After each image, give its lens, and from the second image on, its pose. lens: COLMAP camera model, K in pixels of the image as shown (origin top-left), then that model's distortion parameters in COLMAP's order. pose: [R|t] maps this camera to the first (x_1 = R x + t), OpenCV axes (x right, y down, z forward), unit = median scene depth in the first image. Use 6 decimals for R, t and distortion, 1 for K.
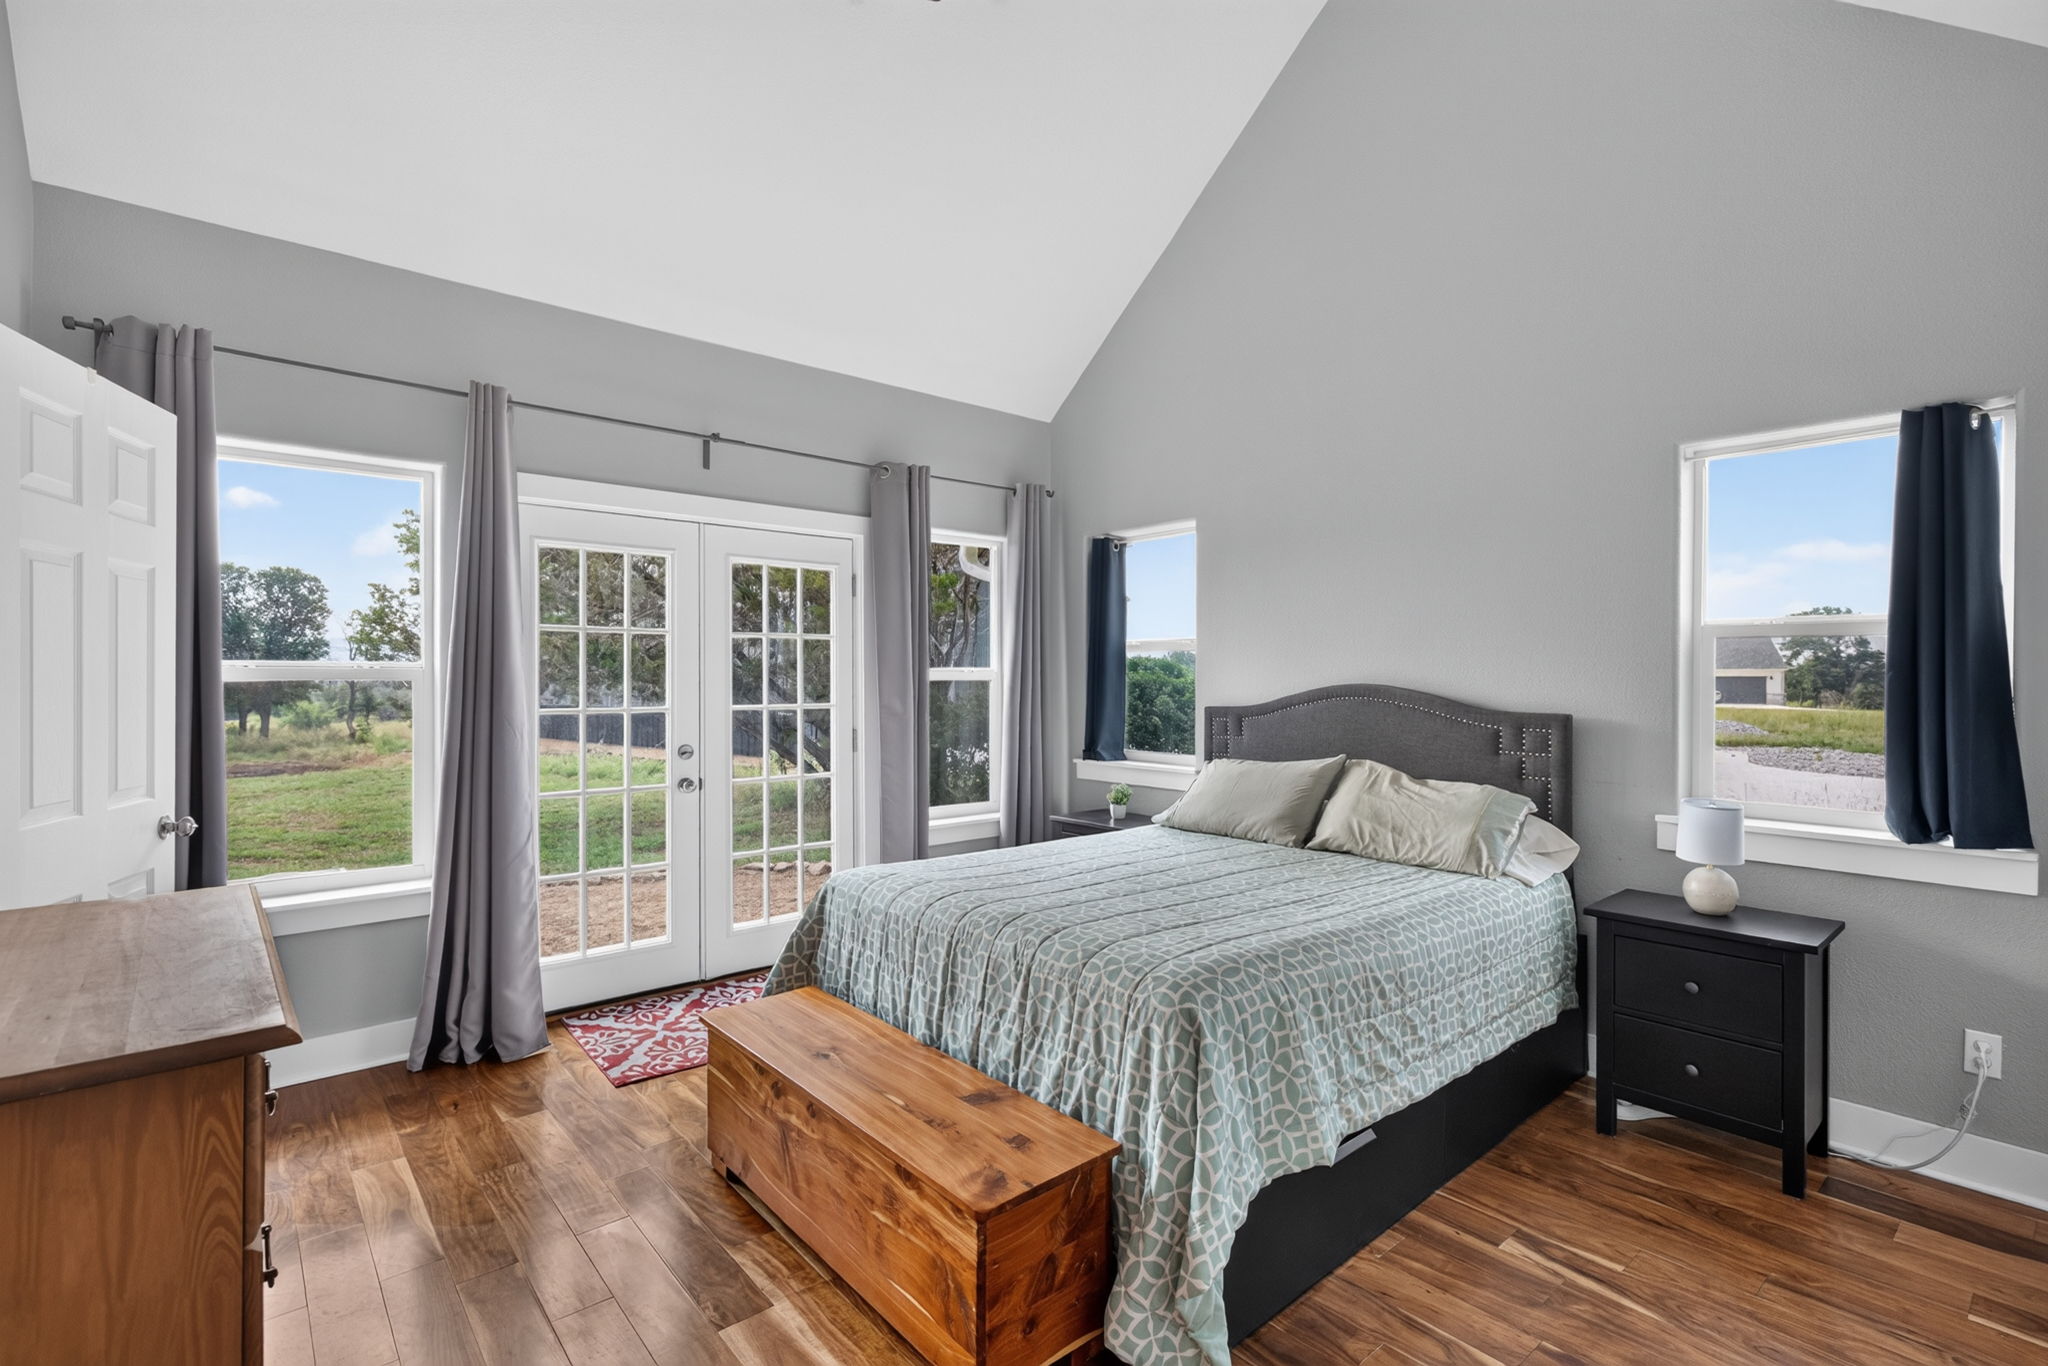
lens RADIAL K [[939.2, 0, 1039.8], [0, 939.2, 677.1], [0, 0, 1]] dist [-0.002831, 0.000470]
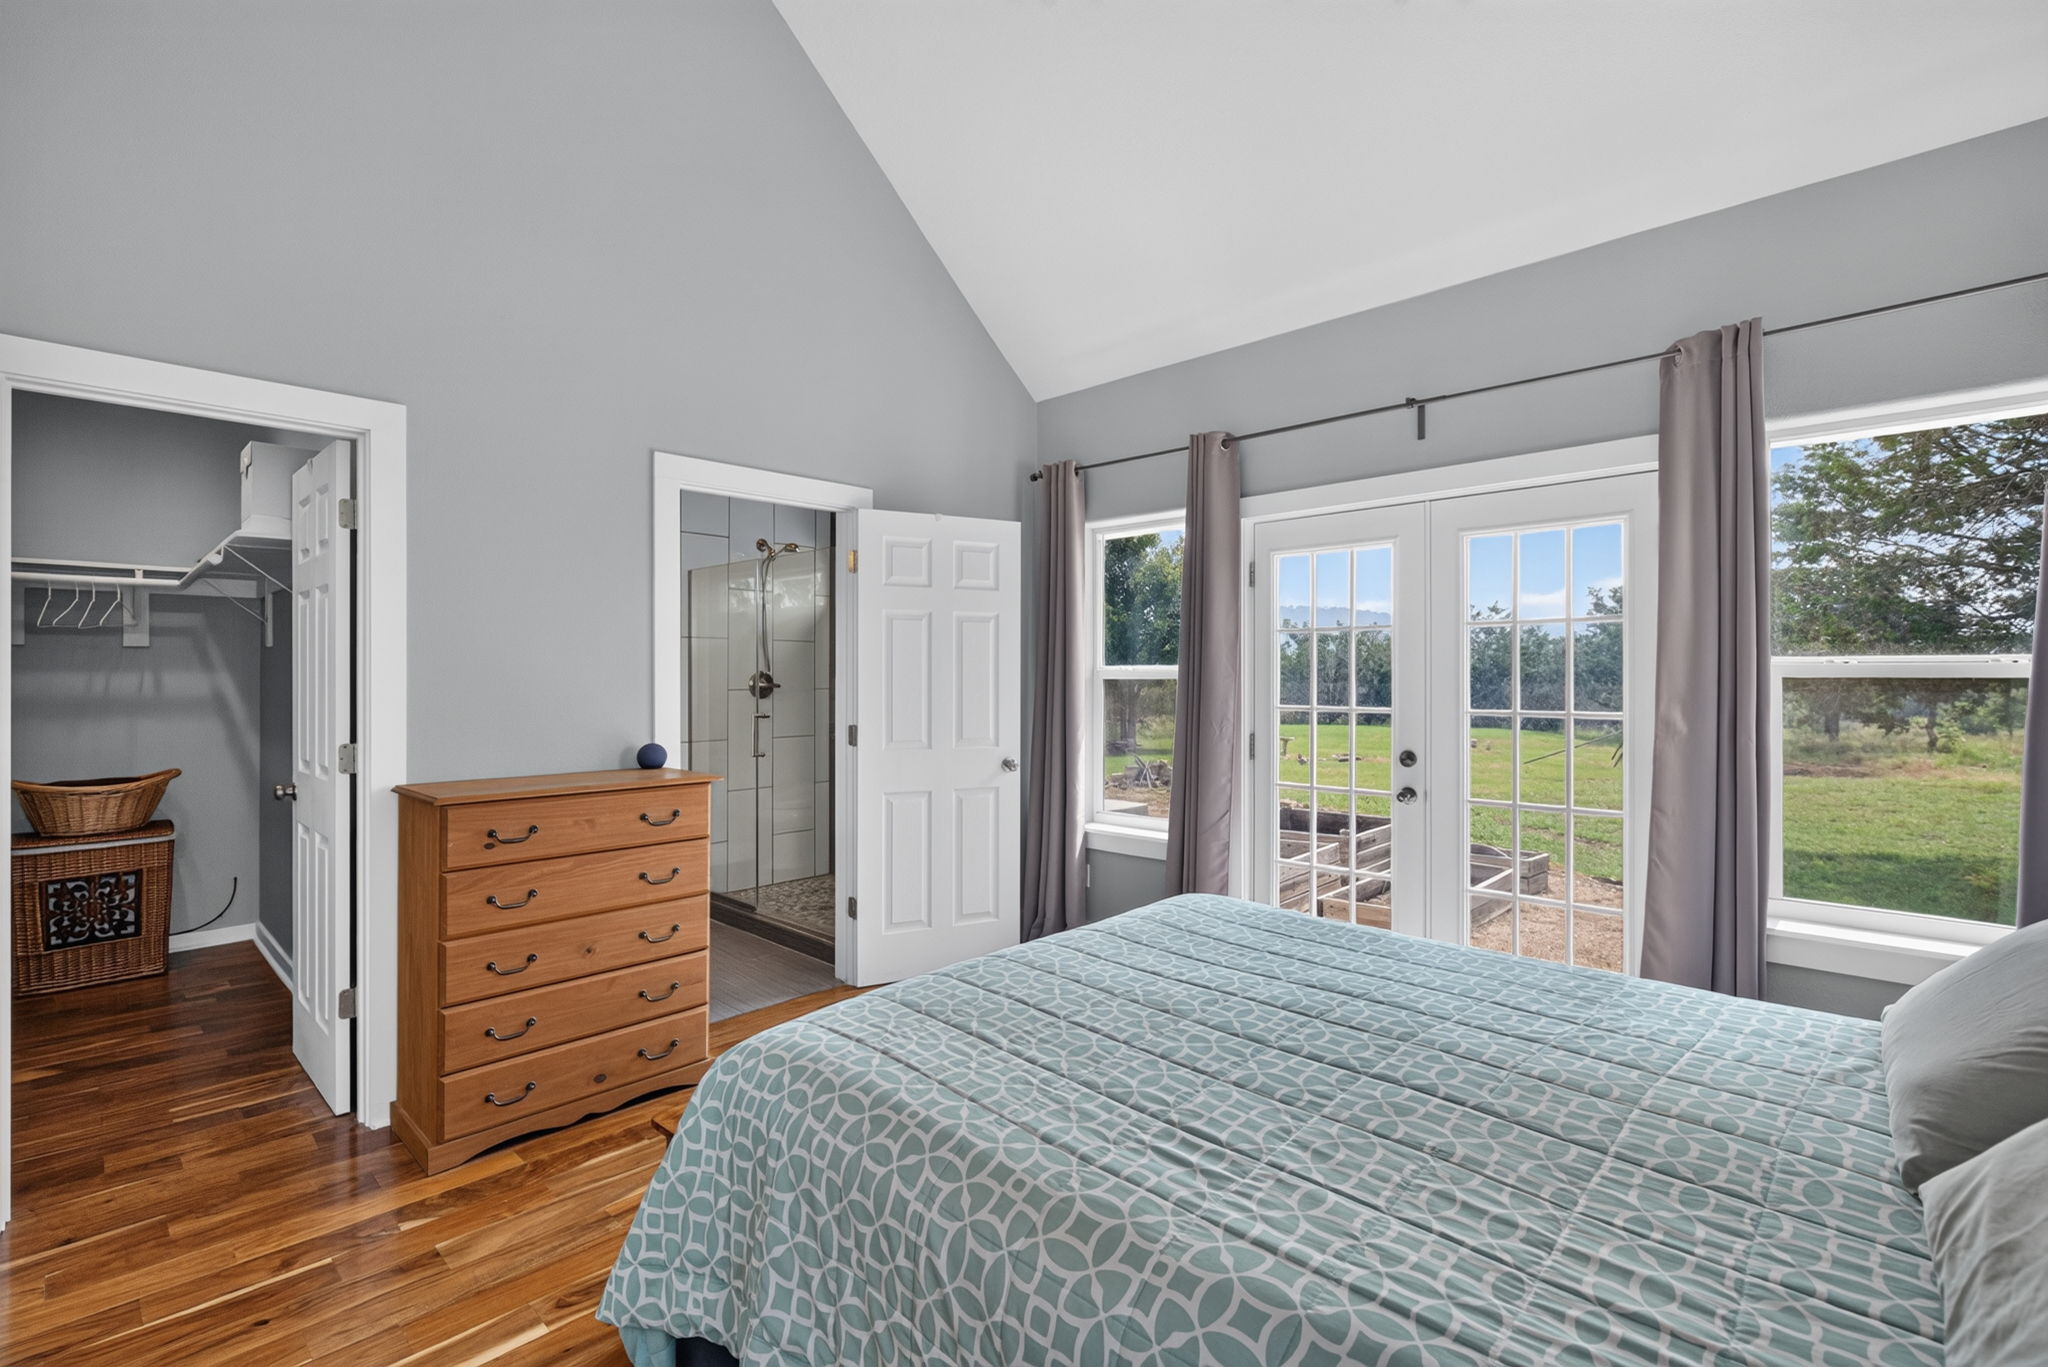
lens RADIAL K [[939.2, 0, 1035.0], [0, 939.2, 675.0], [0, 0, 1]] dist [-0.002831, 0.000470]
pose [[0.074341, 0.000215, -0.997233, 0.556661], [0.002981, 0.999995, 0.000438, -0.002570], [0.997228, -0.003005, 0.074340, 0.647434]]
